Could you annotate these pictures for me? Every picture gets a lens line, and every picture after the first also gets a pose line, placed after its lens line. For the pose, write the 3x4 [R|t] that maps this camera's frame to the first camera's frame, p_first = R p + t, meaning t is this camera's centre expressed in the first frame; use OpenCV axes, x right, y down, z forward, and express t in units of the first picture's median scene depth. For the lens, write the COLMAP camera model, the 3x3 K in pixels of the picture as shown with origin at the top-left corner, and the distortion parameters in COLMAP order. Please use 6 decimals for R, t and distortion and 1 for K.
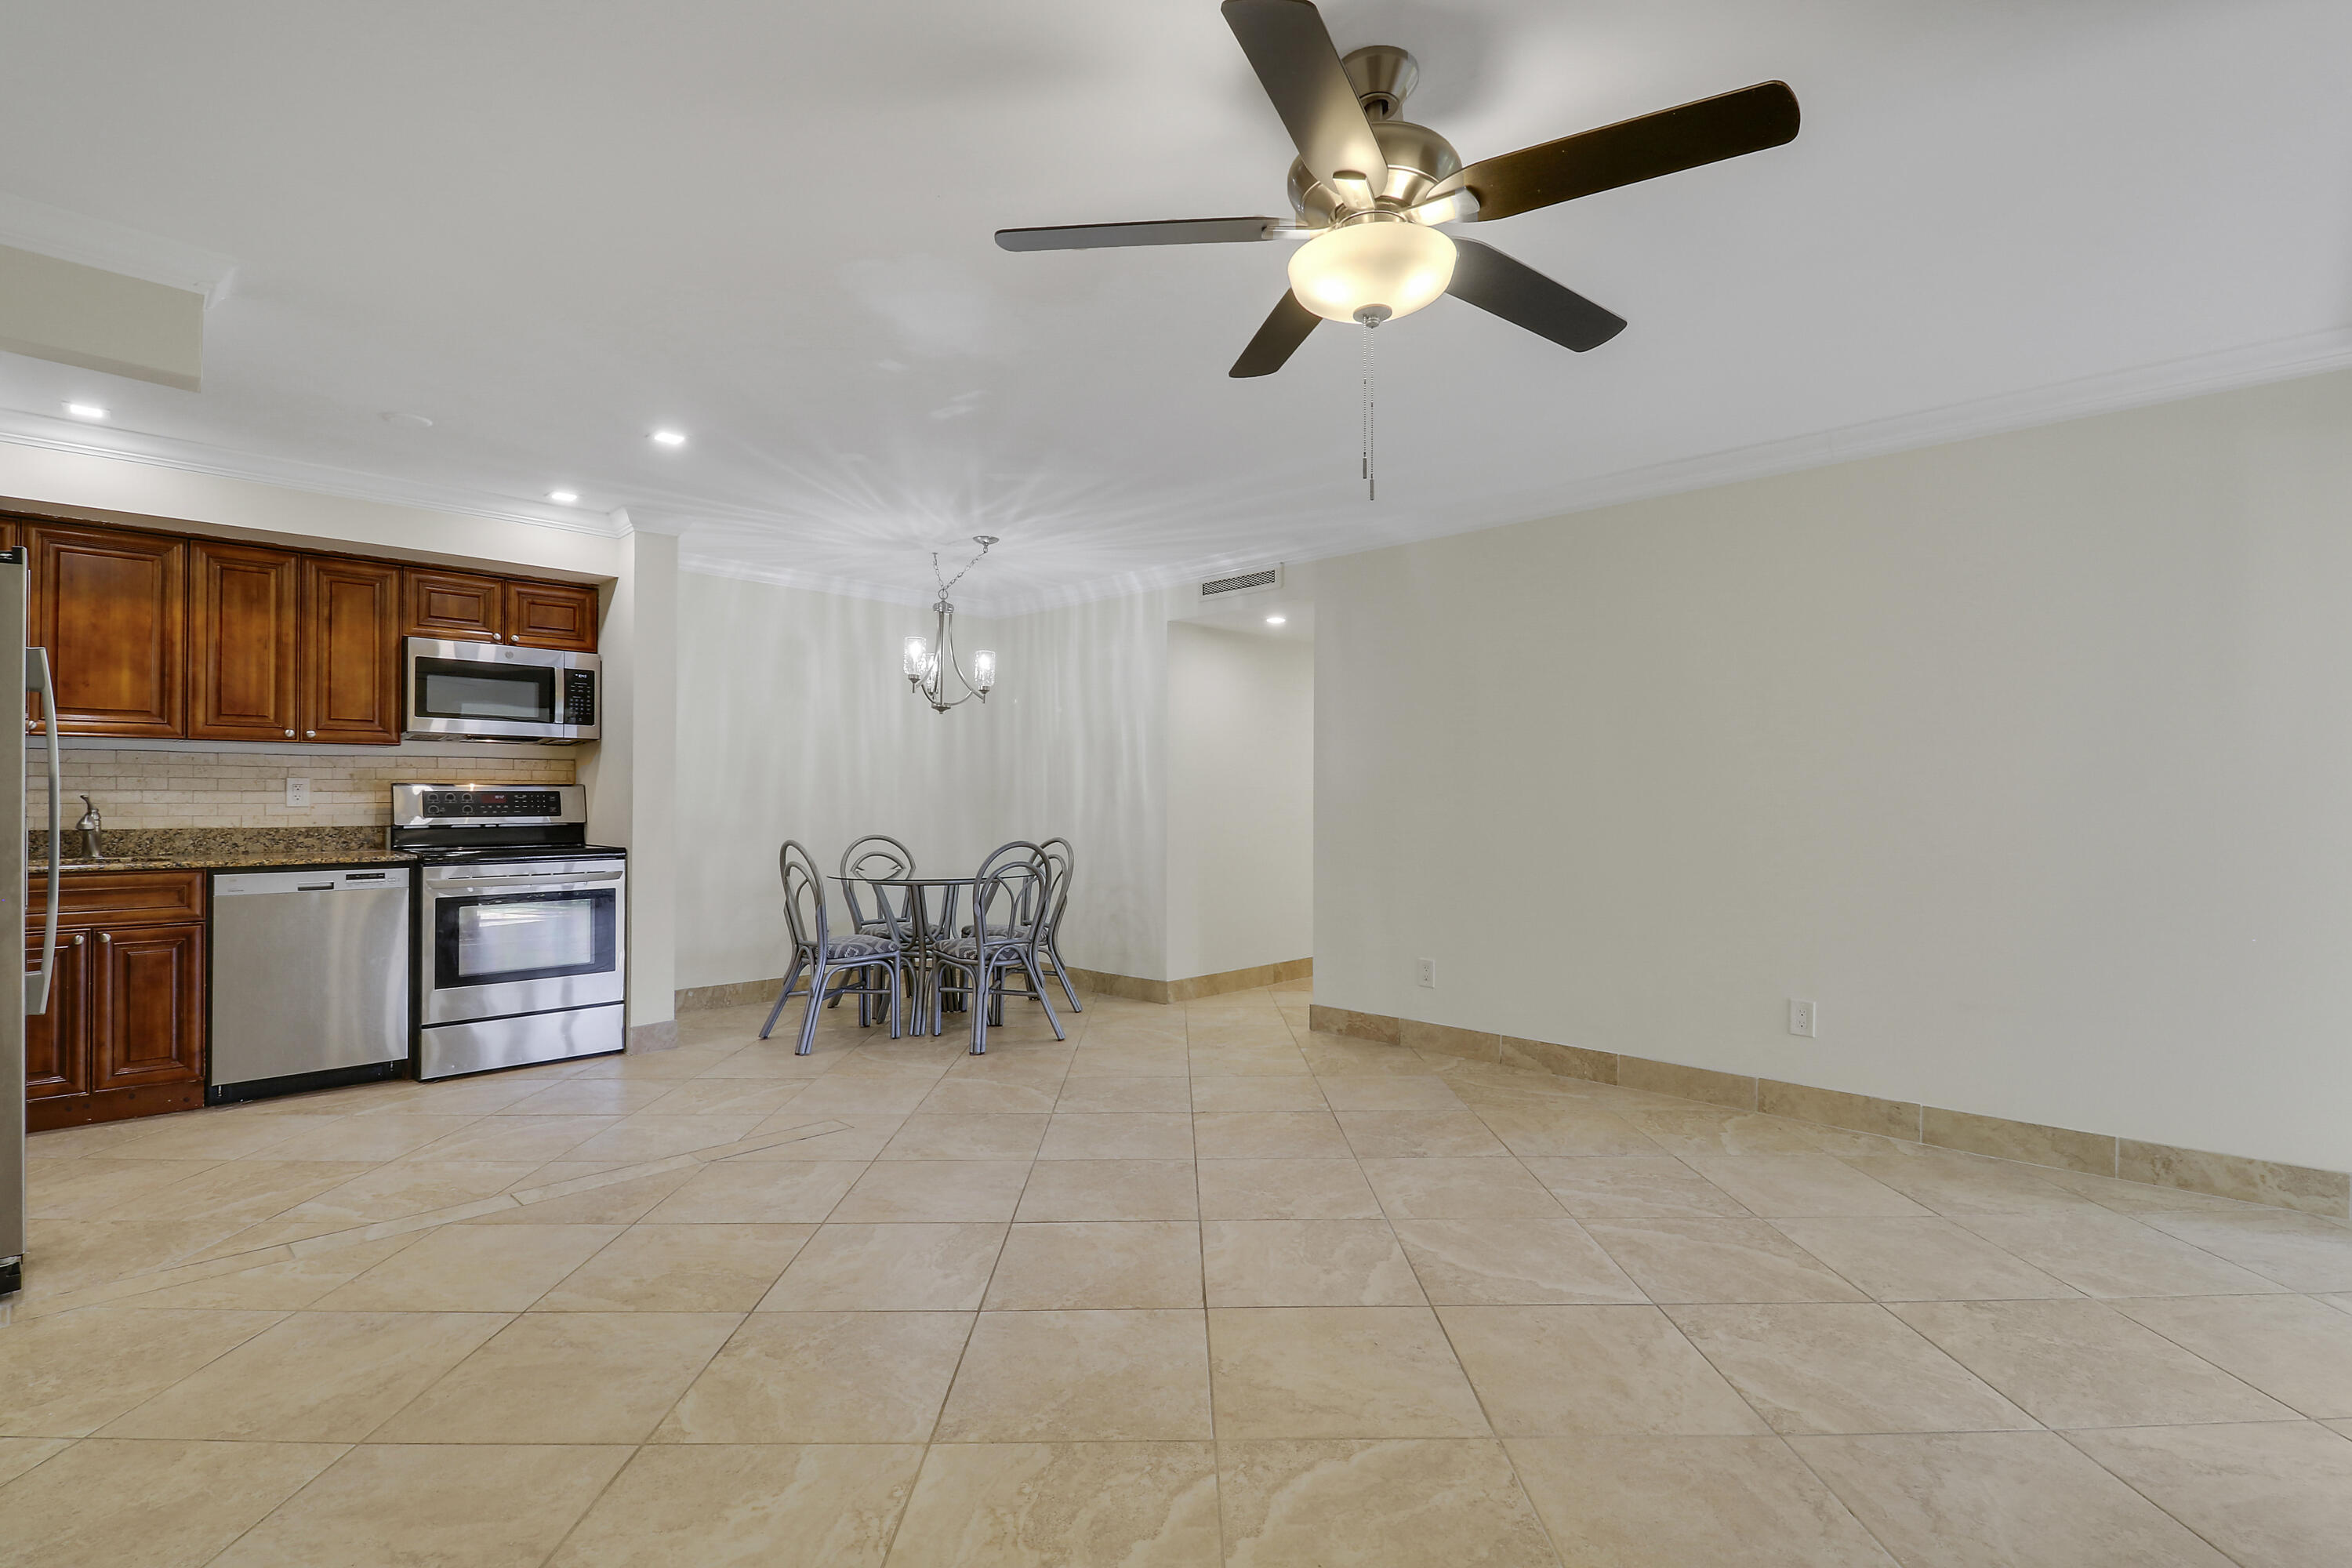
lens RADIAL K [[1123.3, 0, 1173.7], [0, 1123.3, 776.9], [0, 0, 1]] dist [-0.003872, -0.006151]
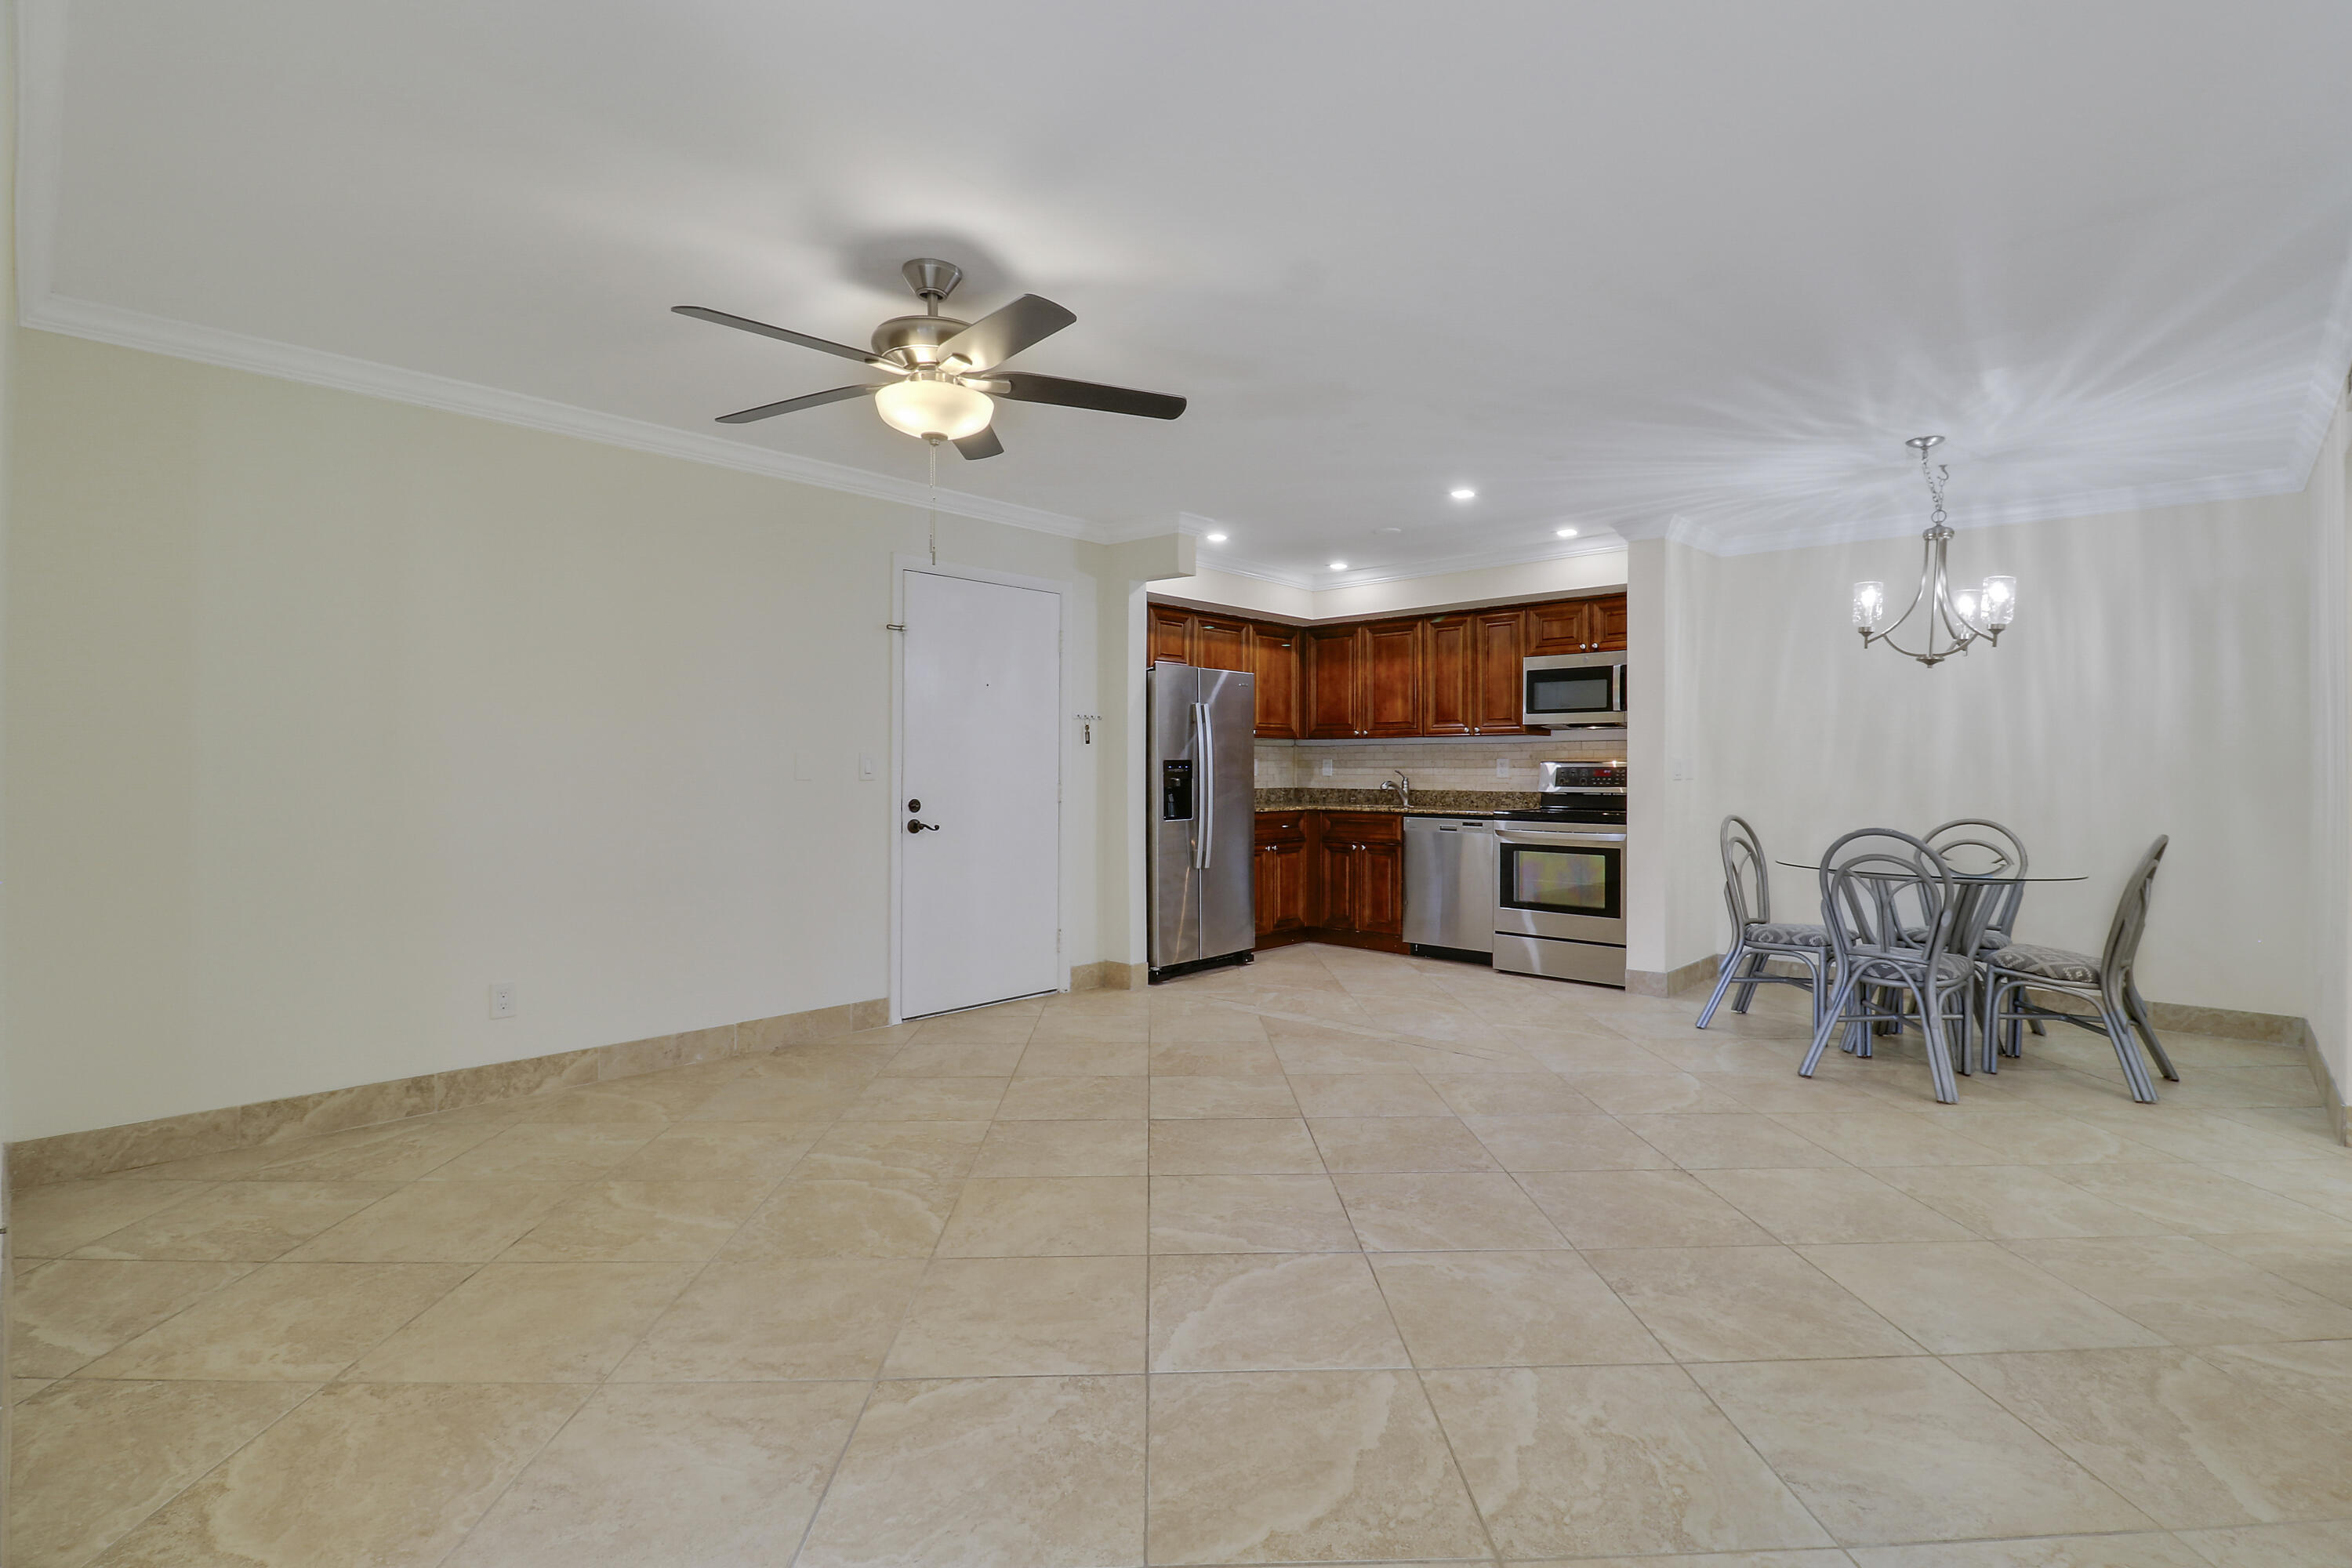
lens RADIAL K [[1092.8, 0, 1181.4], [0, 1092.8, 760.3], [0, 0, 1]] dist [0.002513, -0.012766]
pose [[0.012798, -0.008766, -0.999880, 0.713267], [0.017569, 0.999809, -0.008540, 0.008581], [0.999764, -0.017458, 0.012950, 0.579560]]
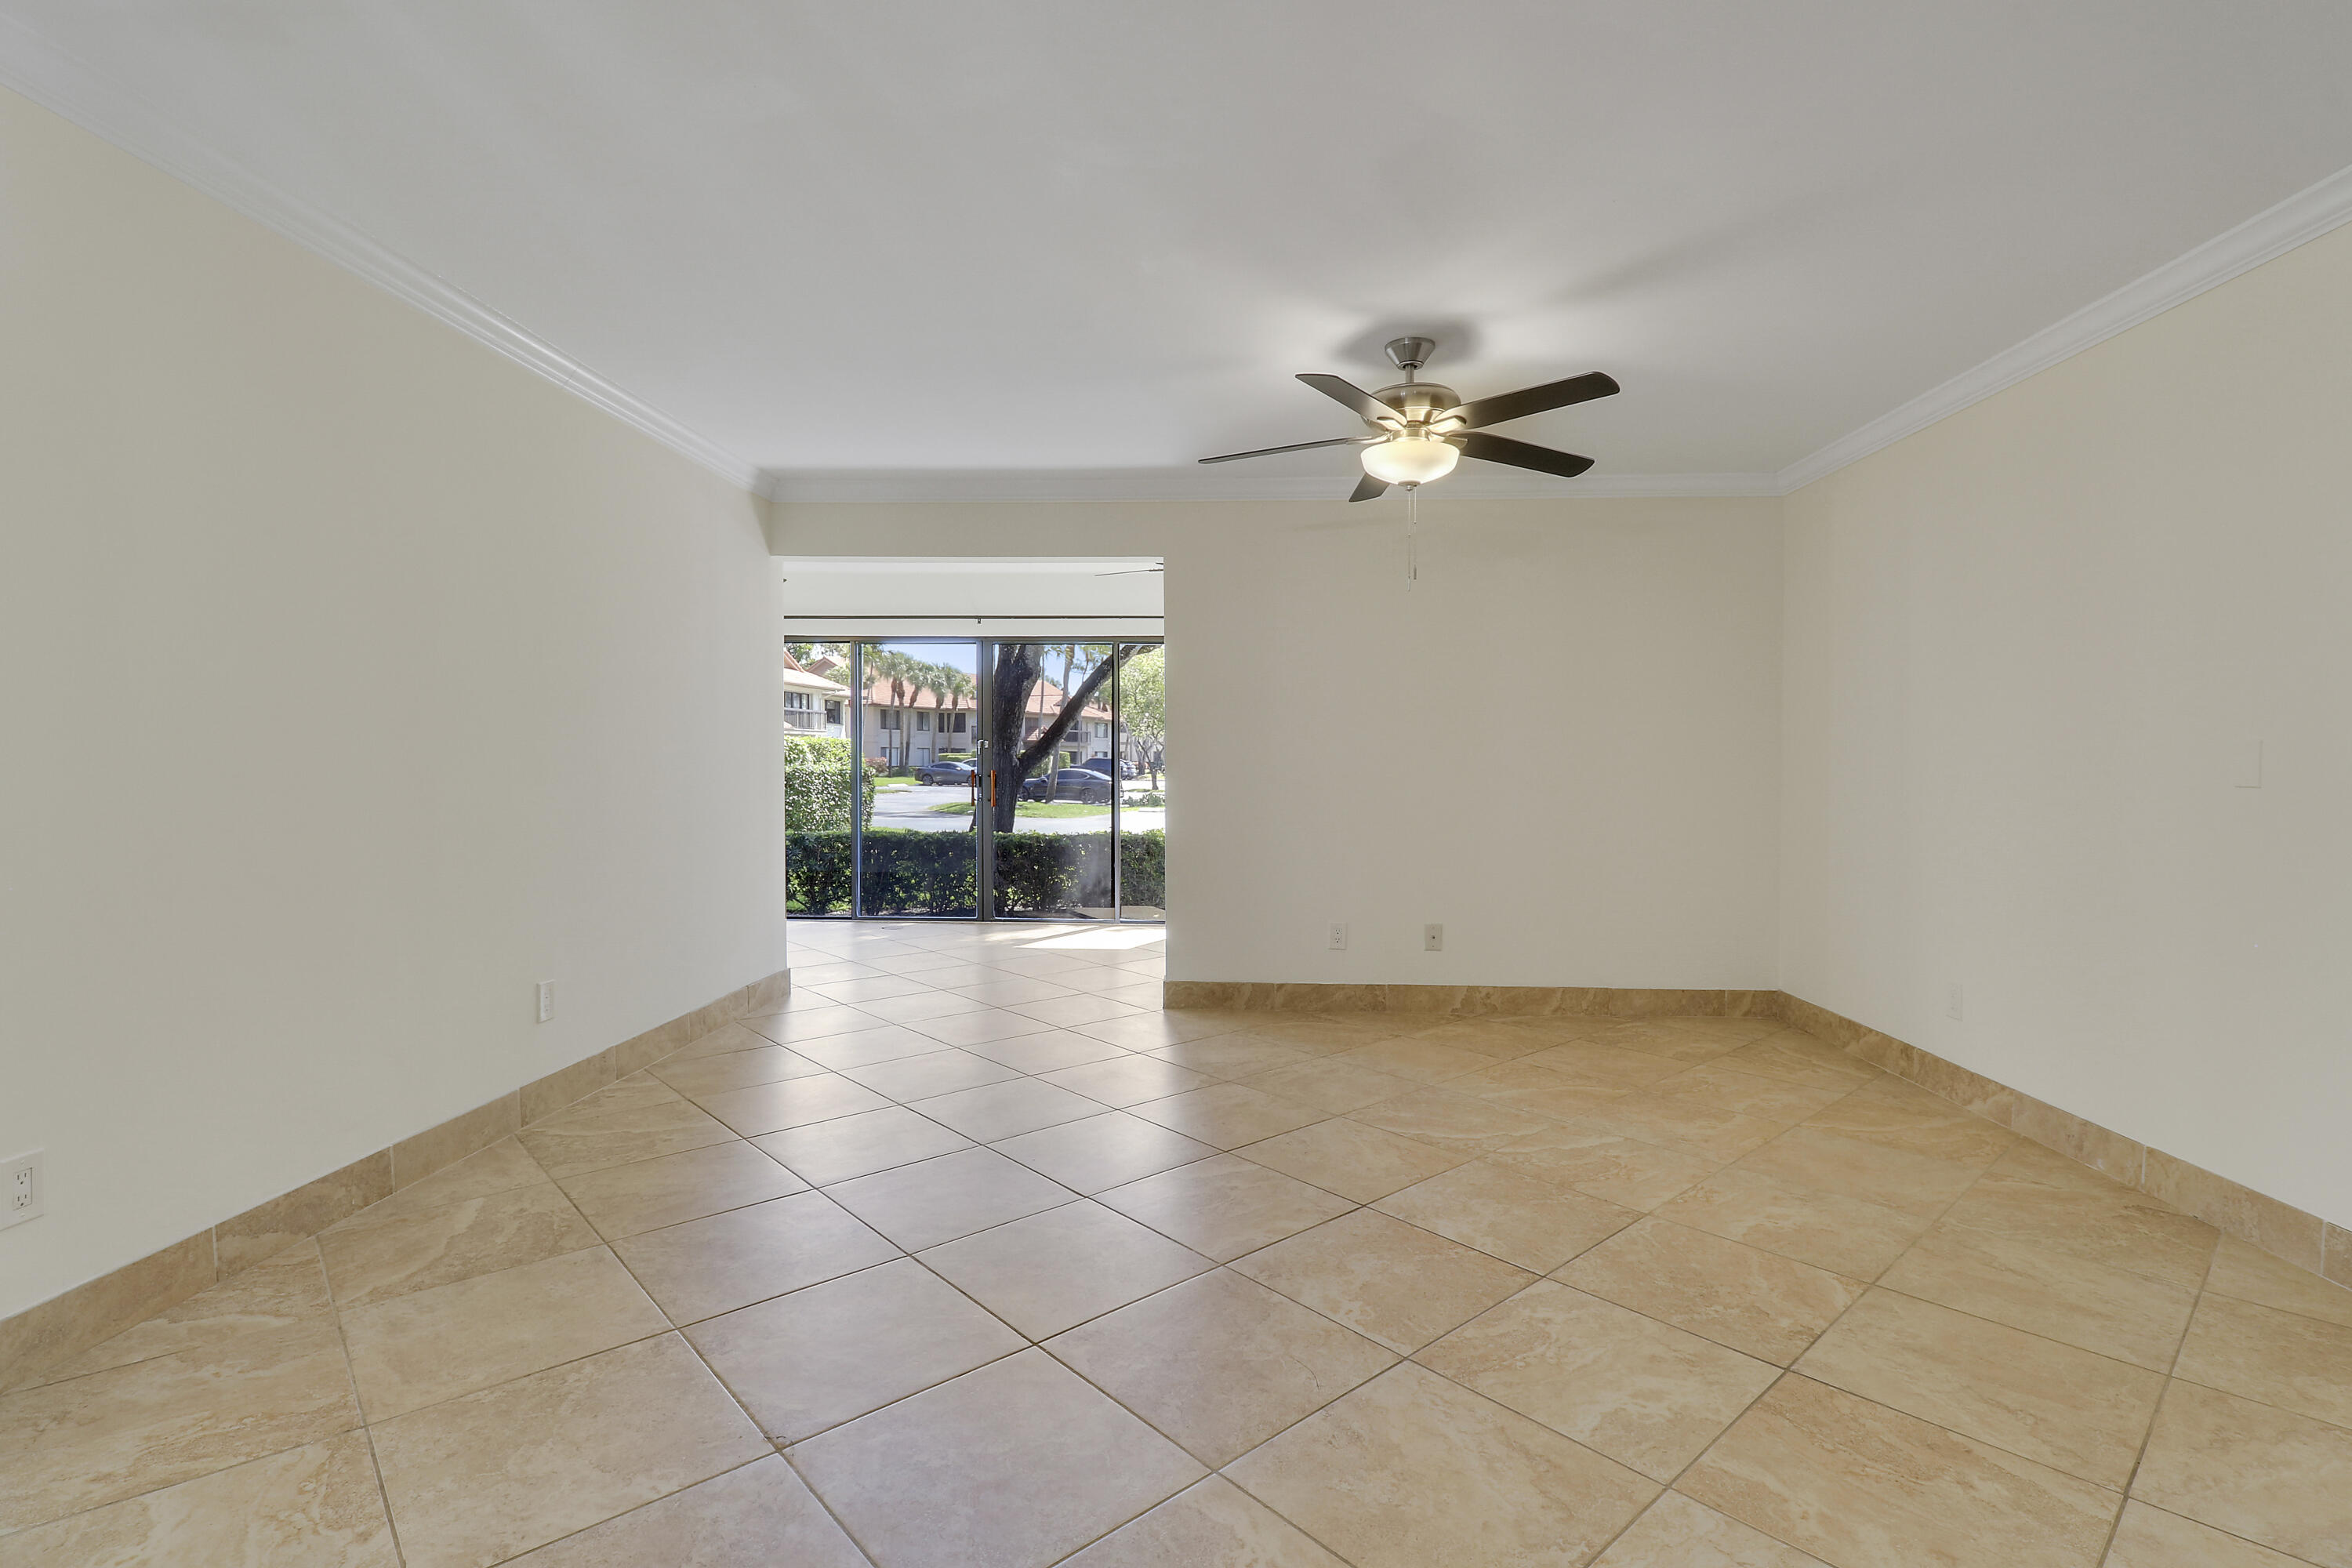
lens RADIAL K [[1068.2, 0, 1178.0], [0, 1068.2, 782.5], [0, 0, 1]] dist [-0.007020, -0.007789]
pose [[-0.661681, -0.019703, 0.749527, -0.372900], [-0.021194, 0.999747, 0.007571, 0.017741], [-0.749486, -0.010876, -0.661931, 1.057483]]
